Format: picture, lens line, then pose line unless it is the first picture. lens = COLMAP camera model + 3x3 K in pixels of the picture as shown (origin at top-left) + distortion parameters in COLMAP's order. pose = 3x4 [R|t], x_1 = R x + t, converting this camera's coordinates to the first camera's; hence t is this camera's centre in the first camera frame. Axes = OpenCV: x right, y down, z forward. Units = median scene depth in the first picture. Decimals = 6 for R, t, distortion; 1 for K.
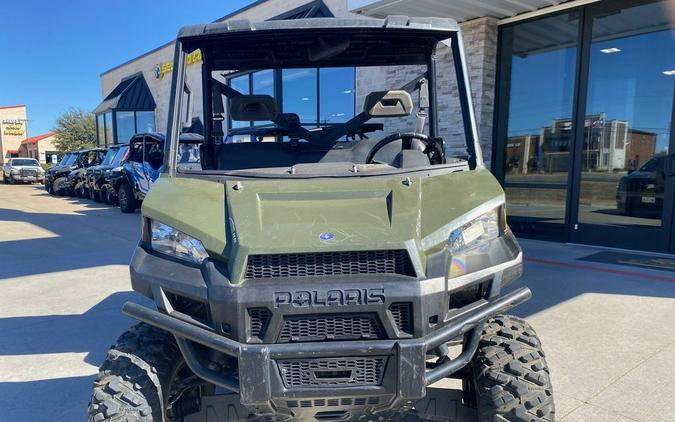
lens RADIAL K [[532.1, 0, 334.6], [0, 532.1, 211.4], [0, 0, 1]] dist [0.035119, -0.028284]
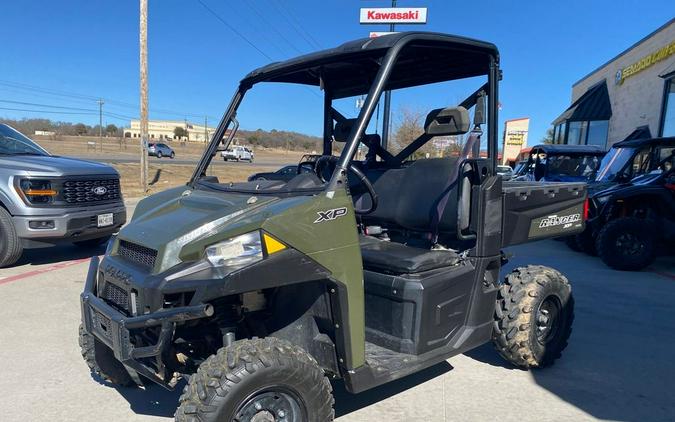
lens RADIAL K [[532.1, 0, 335.5], [0, 532.1, 212.9], [0, 0, 1]] dist [0.035119, -0.028284]
pose [[0.621426, 0.100411, -0.777012, 0.114958], [-0.110869, 0.993043, 0.039658, -0.008650], [0.775589, 0.061502, 0.628236, 0.040316]]
